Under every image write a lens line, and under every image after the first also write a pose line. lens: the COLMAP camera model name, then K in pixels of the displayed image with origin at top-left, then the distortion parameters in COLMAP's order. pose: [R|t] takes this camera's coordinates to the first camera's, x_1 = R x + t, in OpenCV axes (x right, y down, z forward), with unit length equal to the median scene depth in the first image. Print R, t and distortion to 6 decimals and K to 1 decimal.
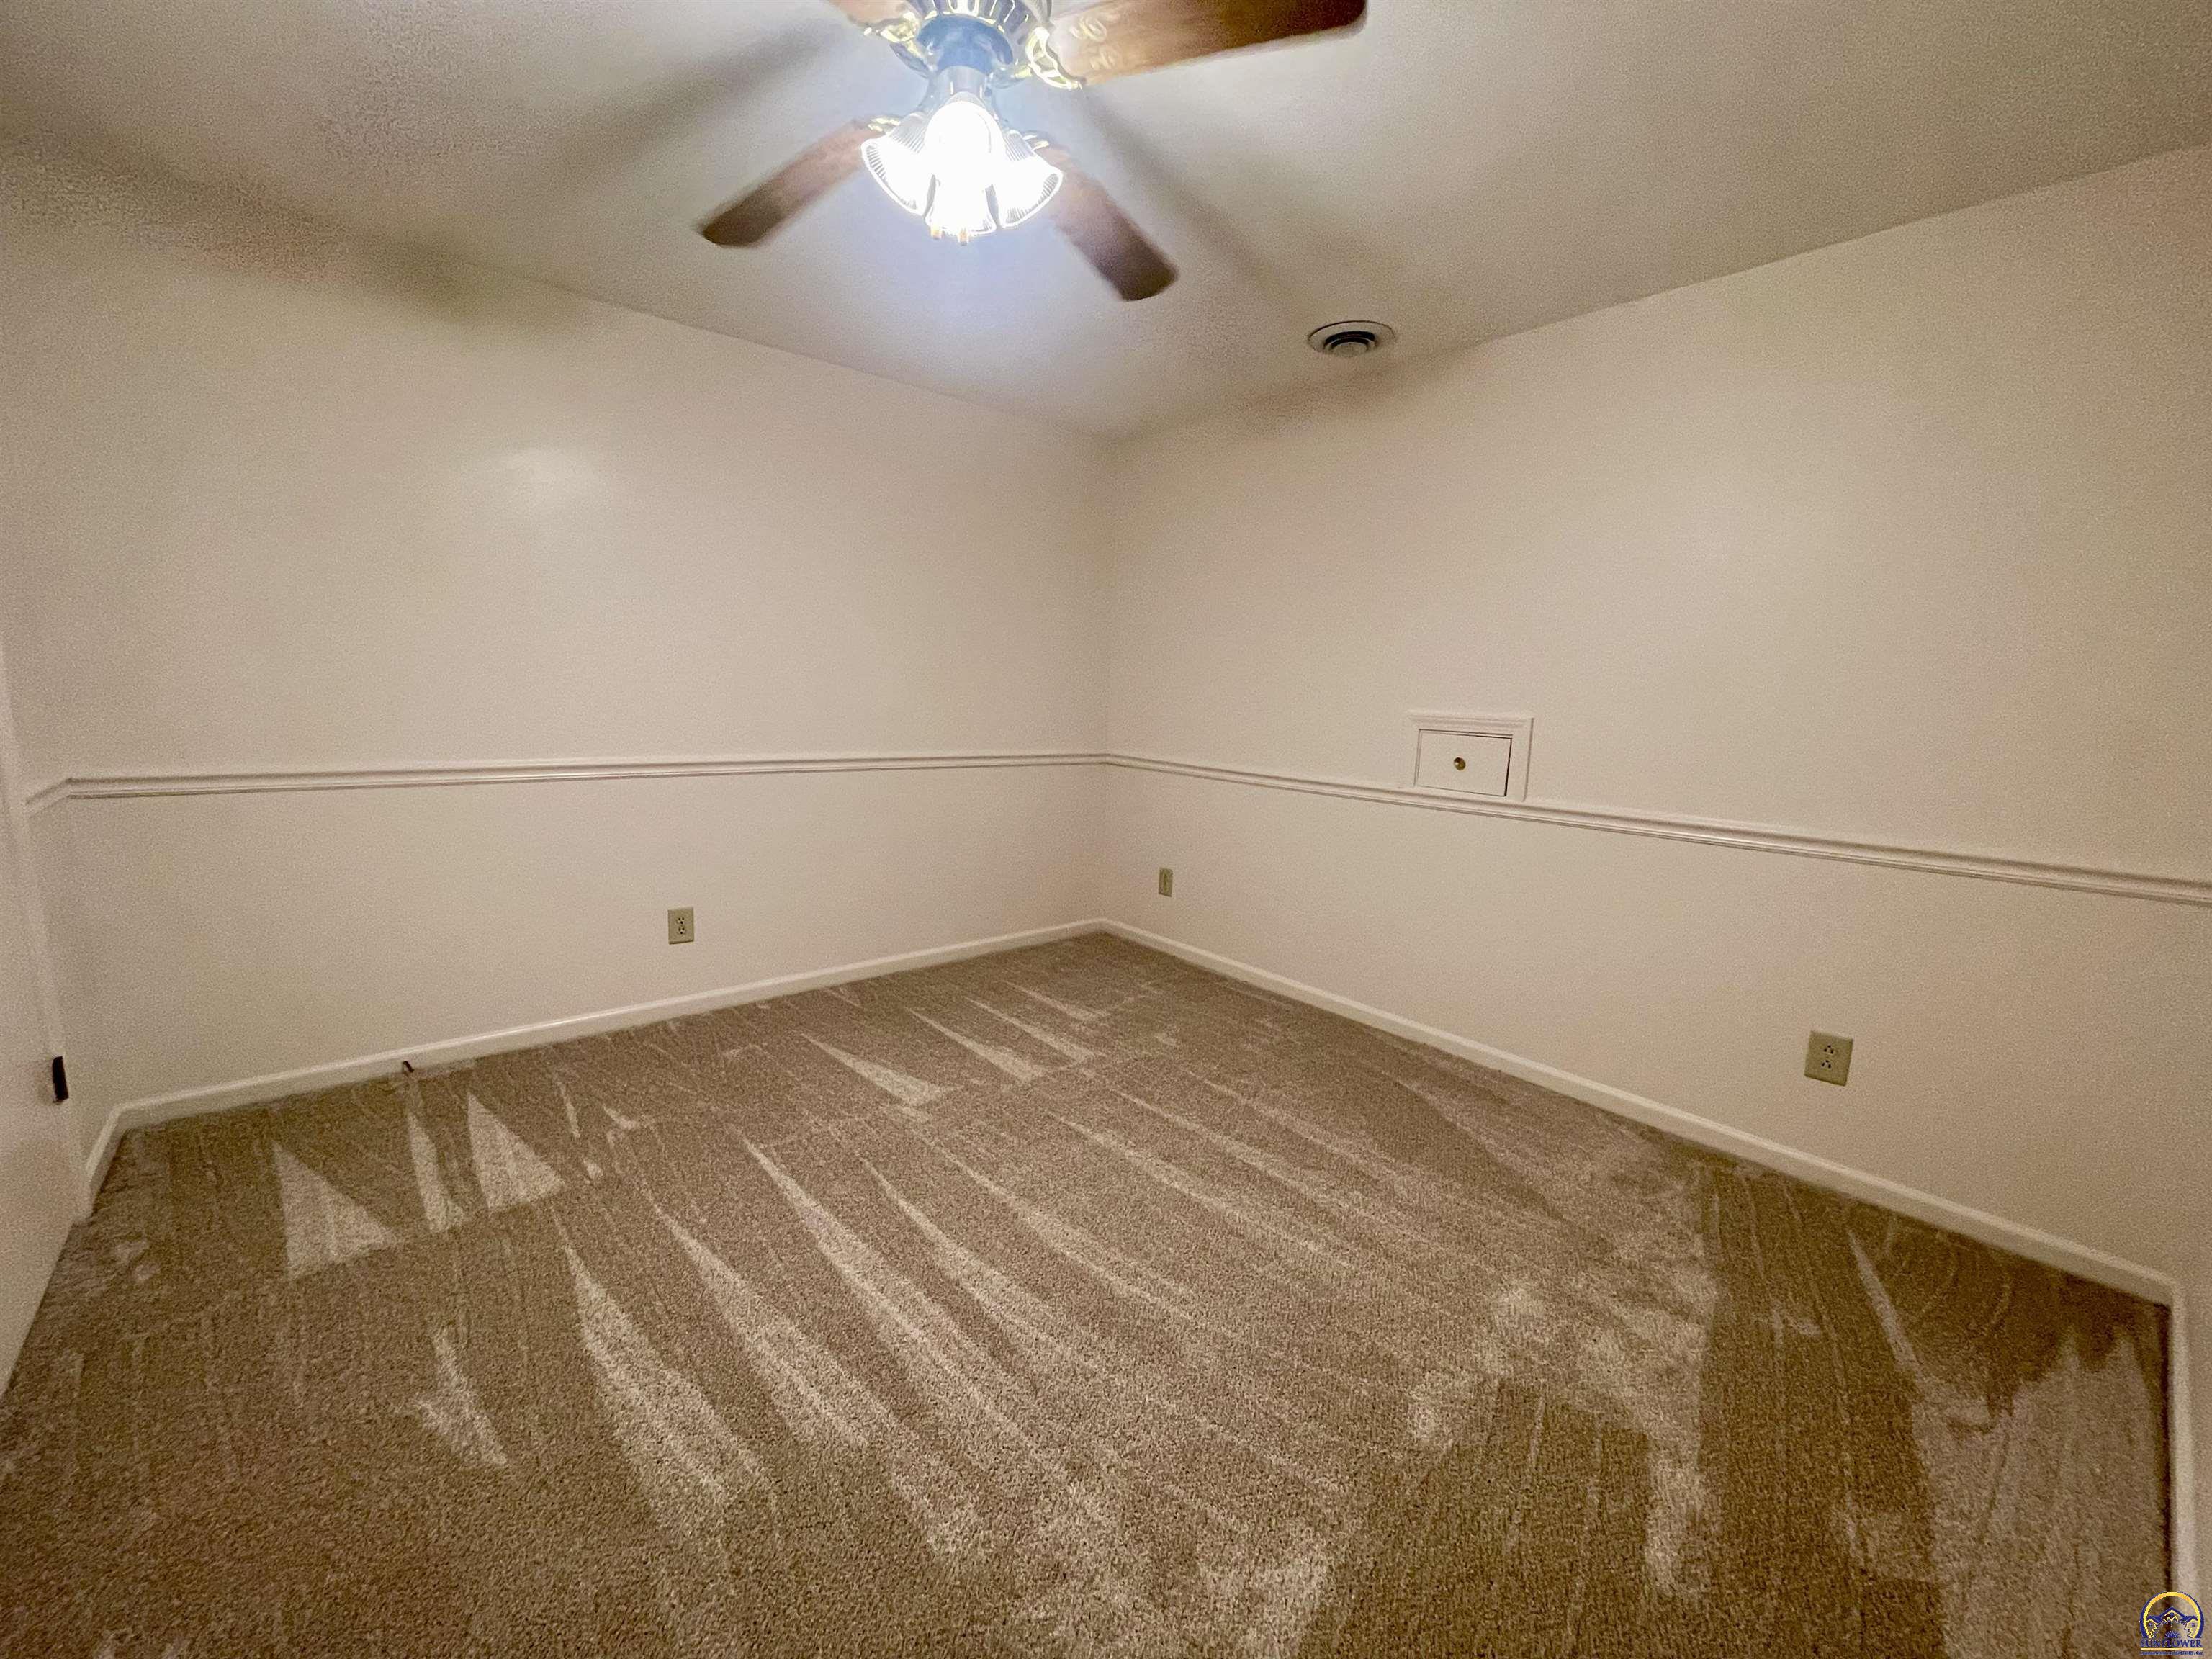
lens RADIAL K [[881.6, 0, 1106.0], [0, 881.6, 829.5], [0, 0, 1]] dist [0.000302, 0.000025]
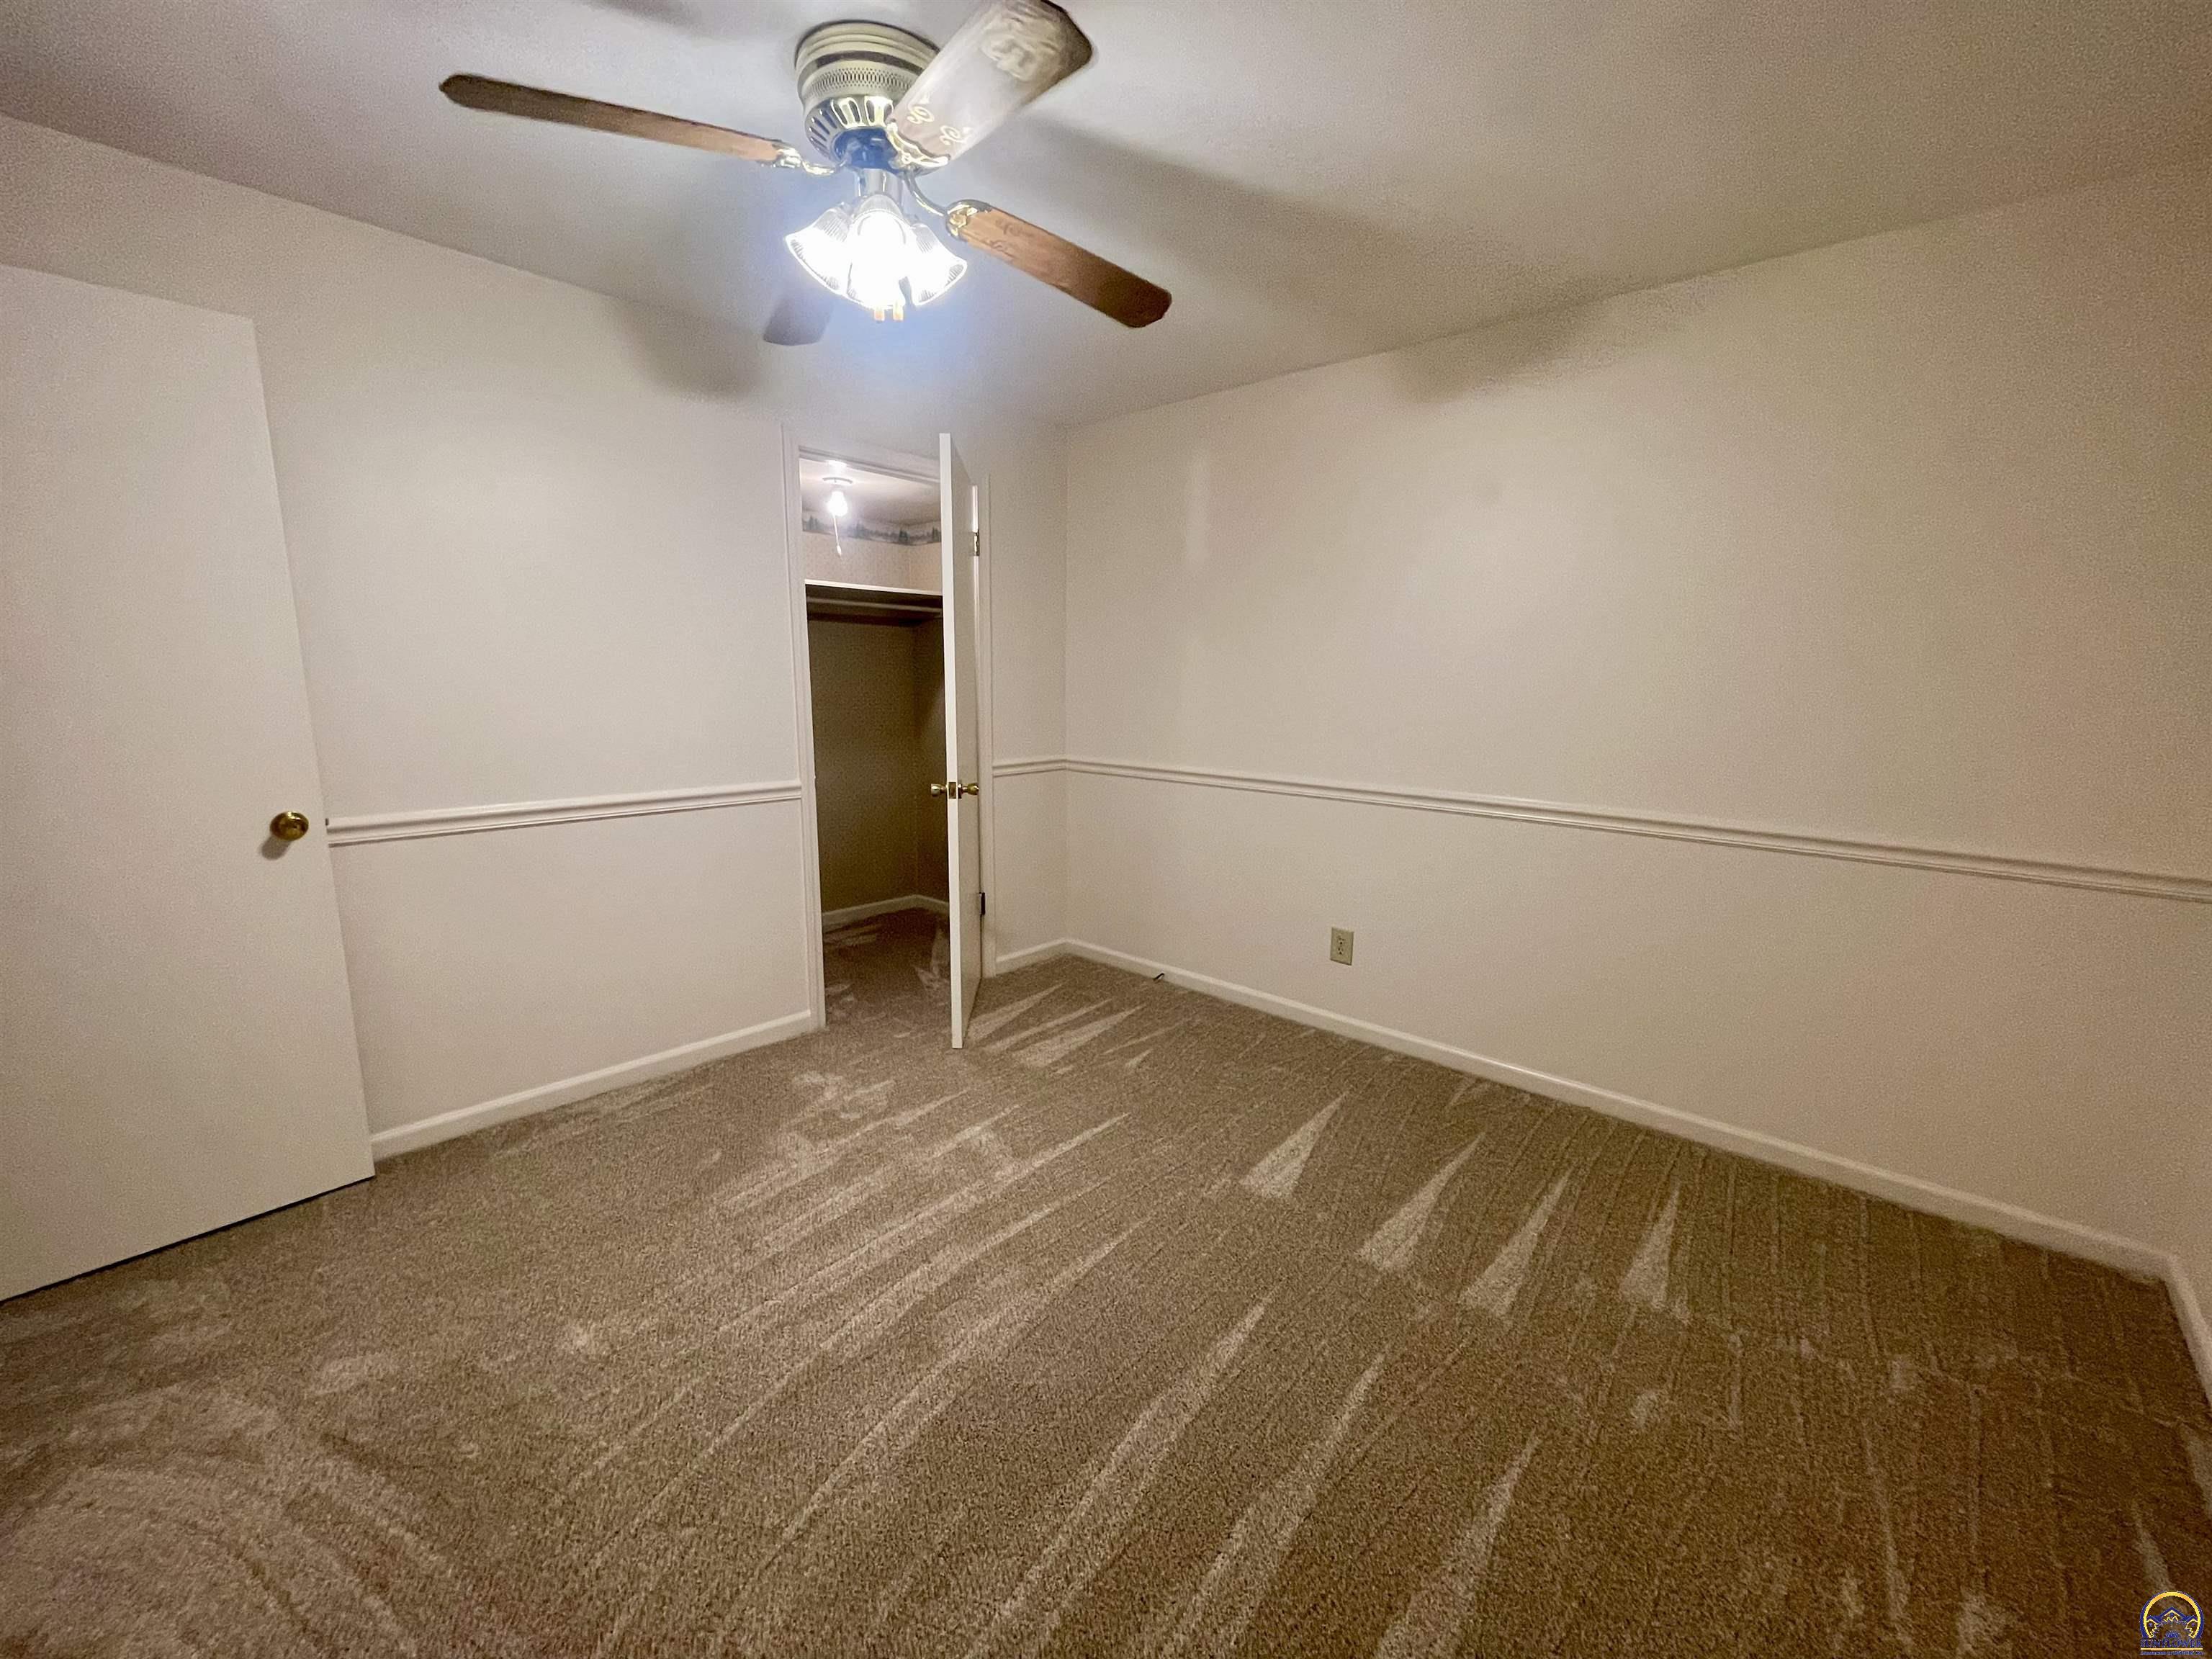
lens RADIAL K [[902.3, 0, 1106.0], [0, 902.3, 829.5], [0, 0, 1]] dist [-0.000116, 0.000063]
pose [[0.115471, 0.134683, -0.984138, 0.539514], [-0.167302, 0.979248, 0.114384, -0.105720], [0.979120, 0.151440, 0.135607, 0.605432]]
